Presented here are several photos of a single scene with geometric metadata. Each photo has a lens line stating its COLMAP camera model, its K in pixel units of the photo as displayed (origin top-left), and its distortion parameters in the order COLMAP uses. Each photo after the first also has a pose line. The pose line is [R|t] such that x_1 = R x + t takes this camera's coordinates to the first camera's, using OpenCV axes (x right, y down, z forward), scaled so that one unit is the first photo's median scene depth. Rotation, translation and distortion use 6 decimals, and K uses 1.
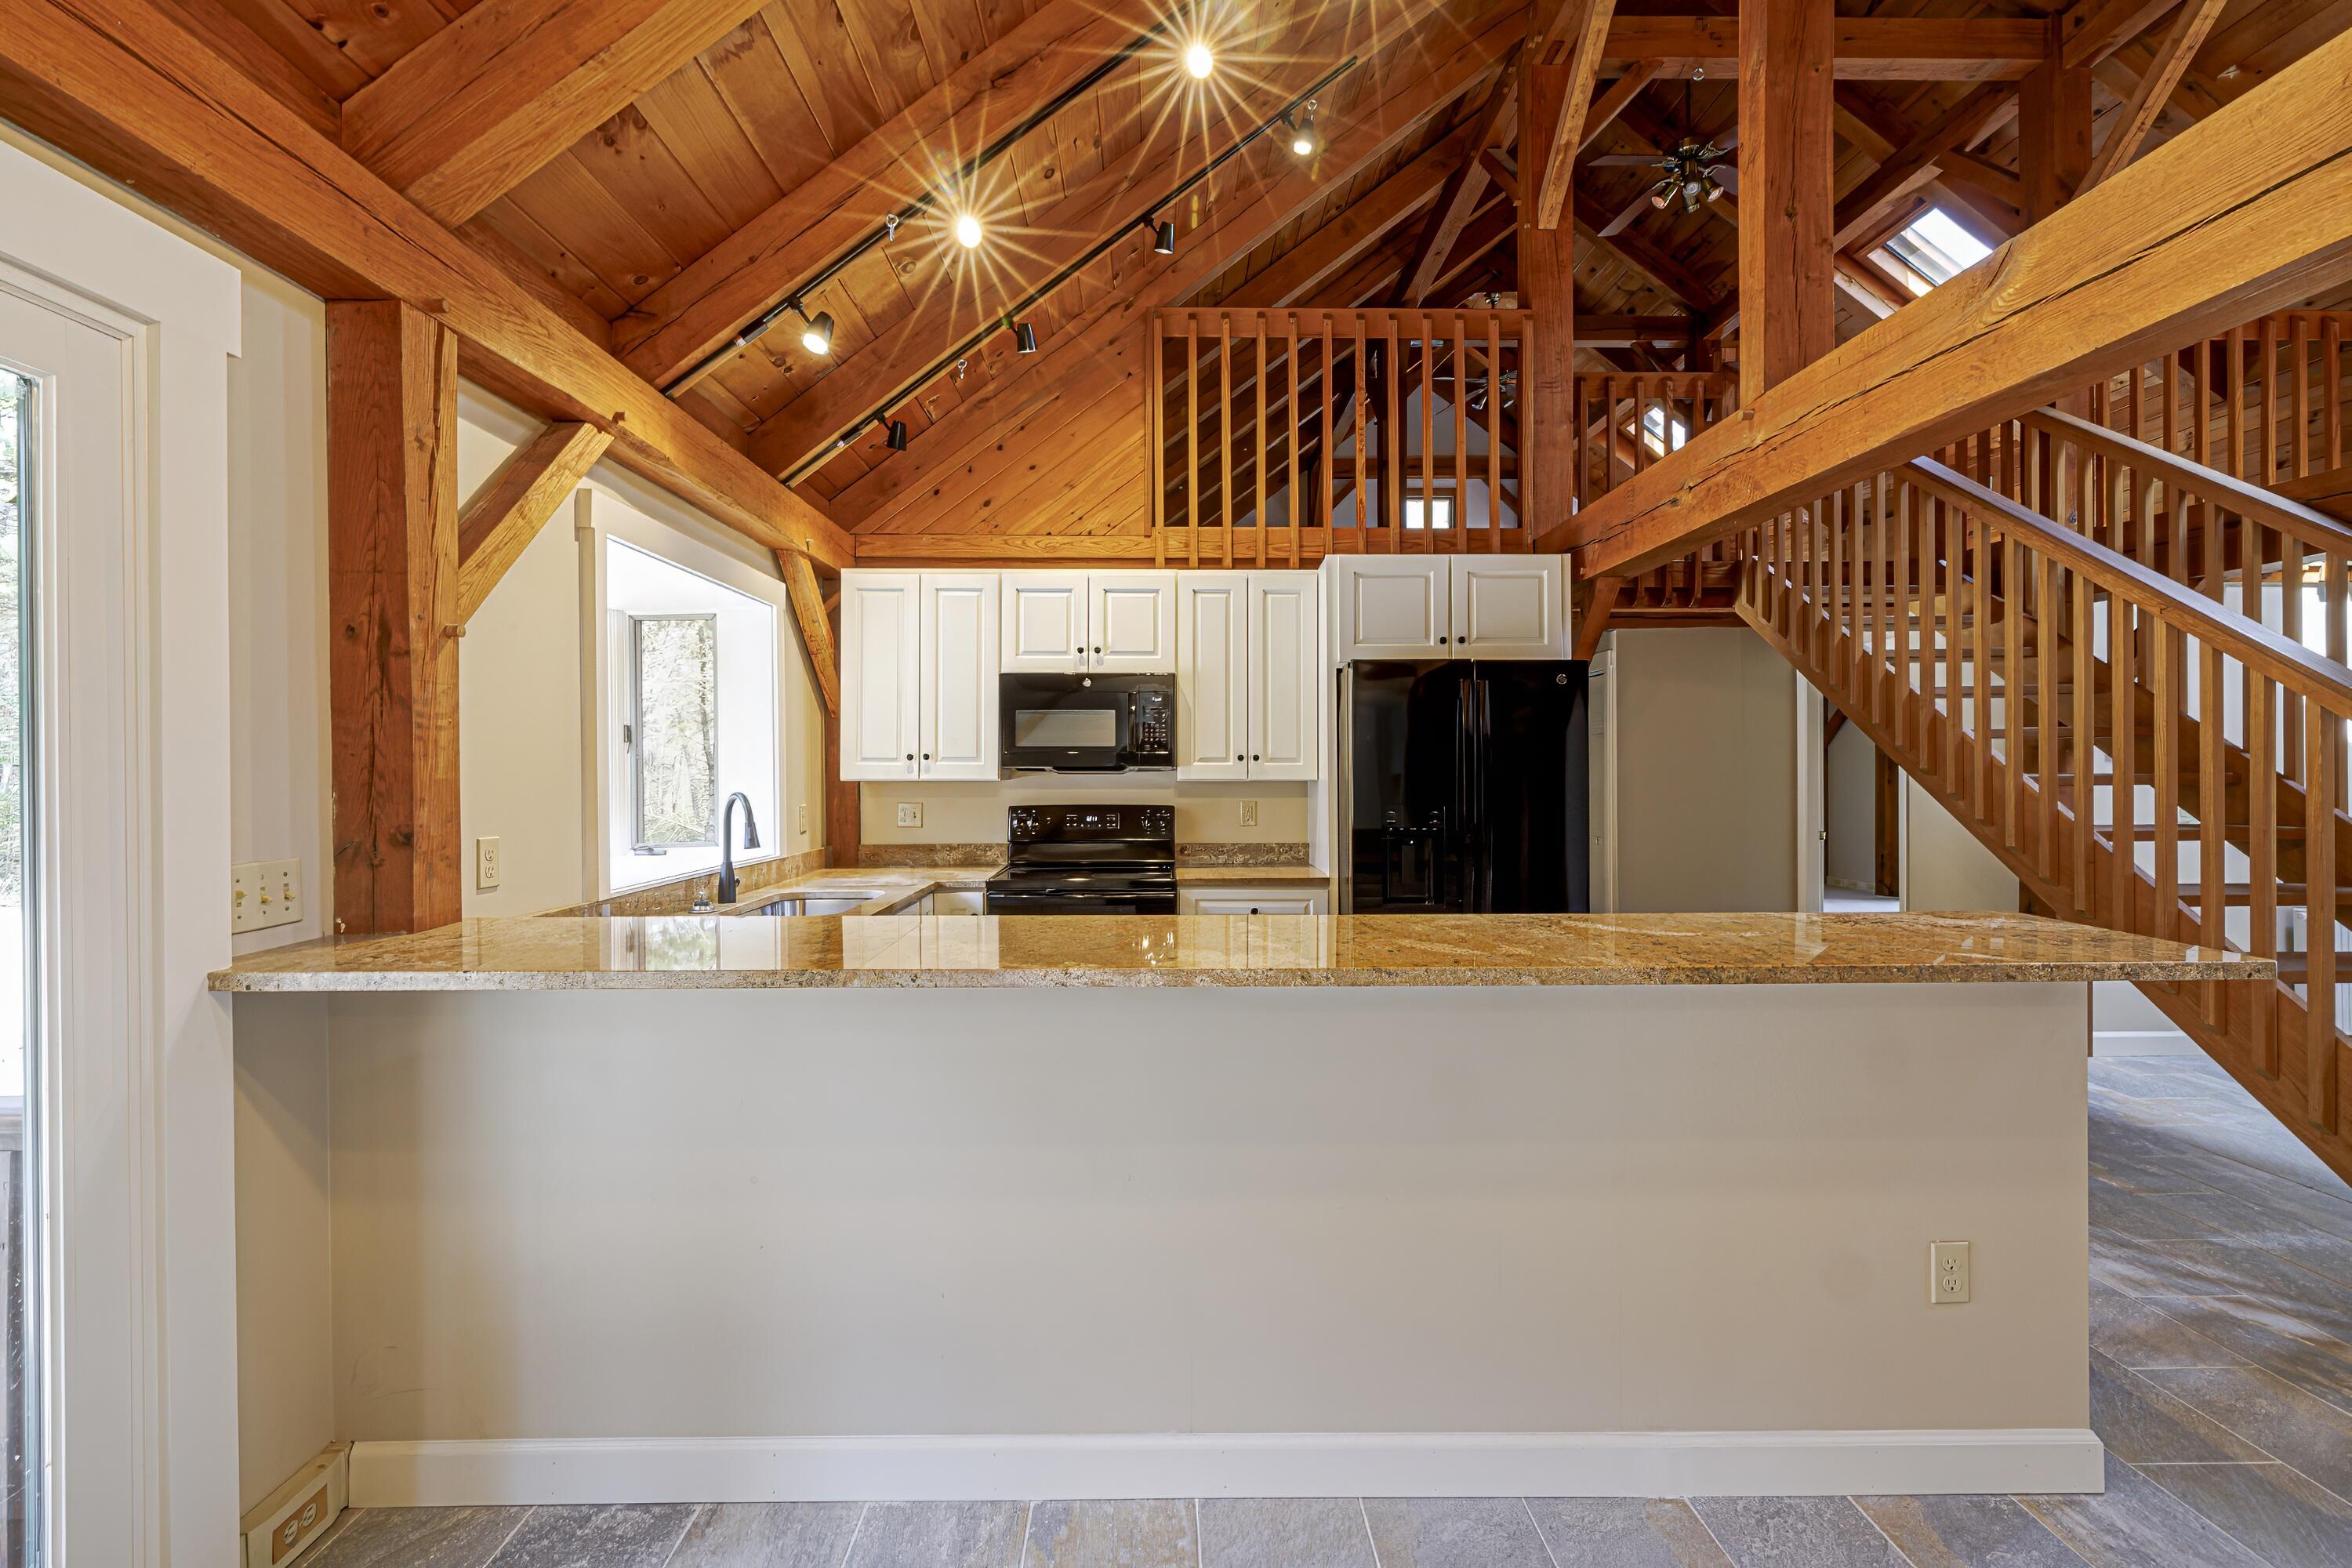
lens RADIAL K [[995.3, 0, 1171.7], [0, 995.3, 774.4], [0, 0, 1]] dist [-0.000489, 0.000383]
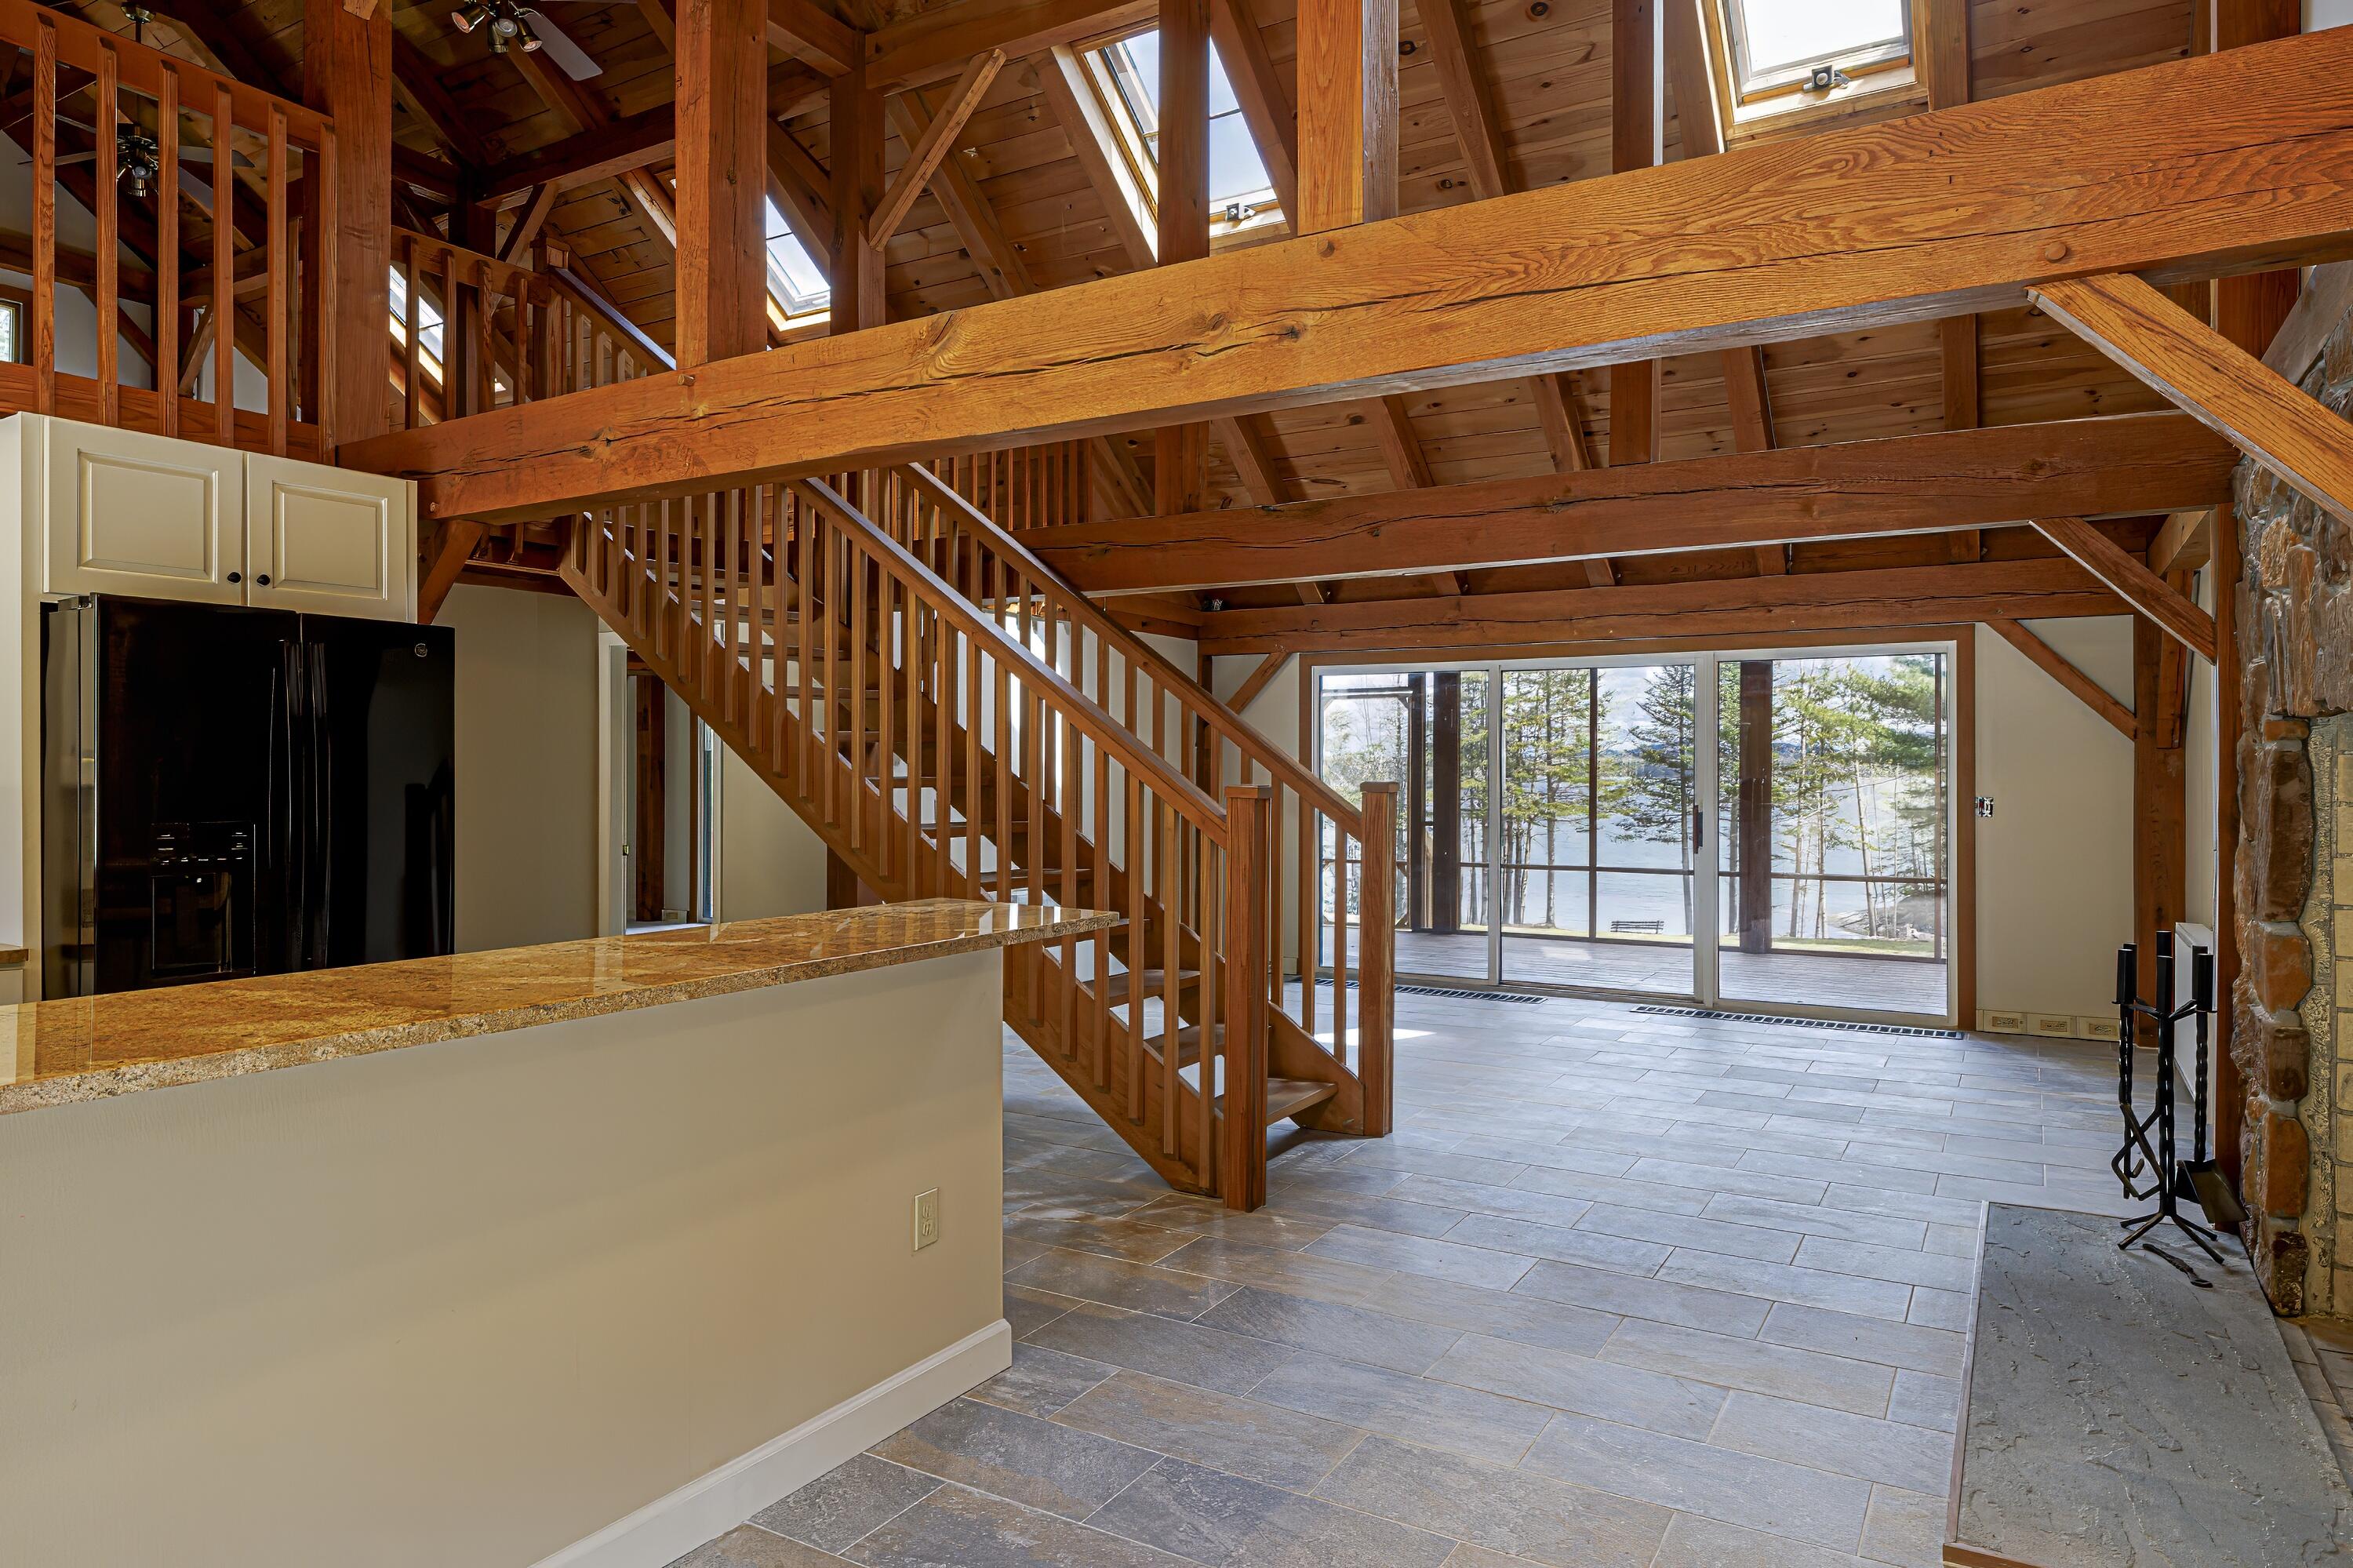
lens RADIAL K [[1409.1, 0, 1180.5], [0, 1409.1, 780.8], [0, 0, 1]] dist [-0.015535, 0.001445]
pose [[0.522828, -0.002054, 0.852436, -0.195324], [-0.000112, 0.999997, 0.002478, 0.000043], [-0.852438, -0.001391, 0.522827, -0.035781]]
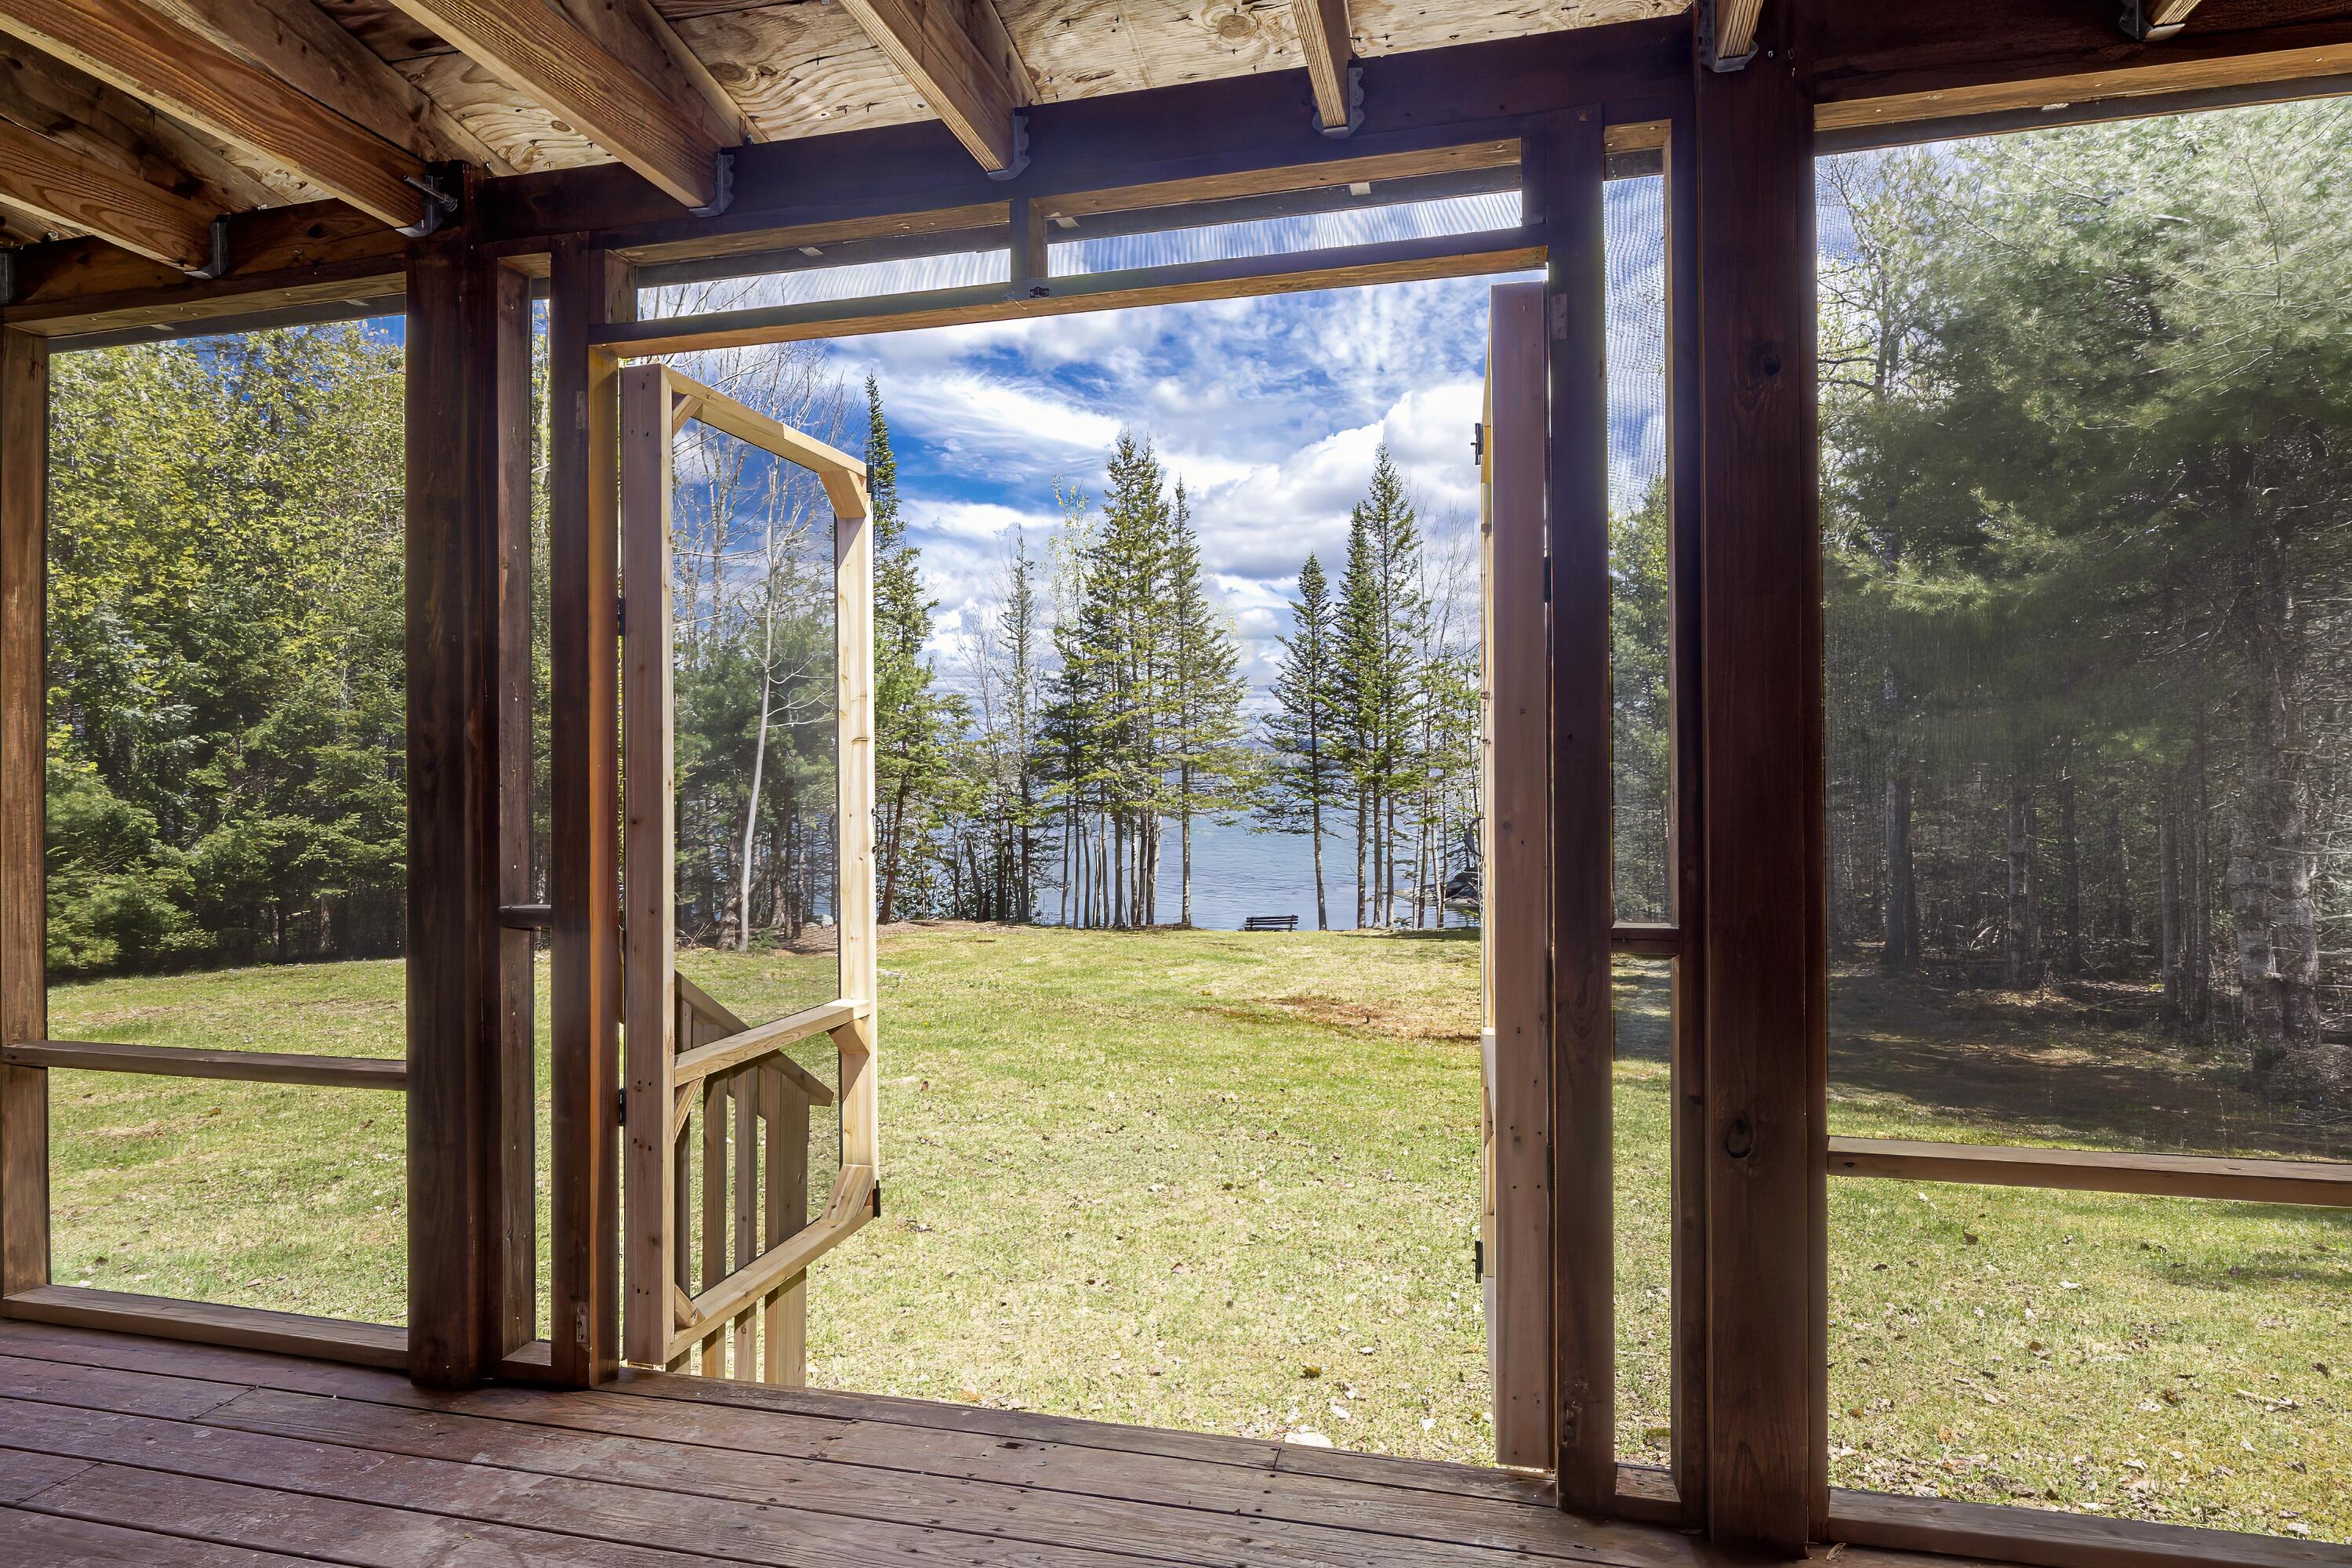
lens RADIAL K [[1308.6, 0, 1176.4], [0, 1308.6, 774.5], [0, 0, 1]] dist [-0.004155, -0.000389]
pose [[0.259143, -0.003920, 0.965831, 1.267512], [0.006571, 0.999976, 0.002296, 0.027993], [-0.965817, 0.005751, 0.259163, 0.745358]]
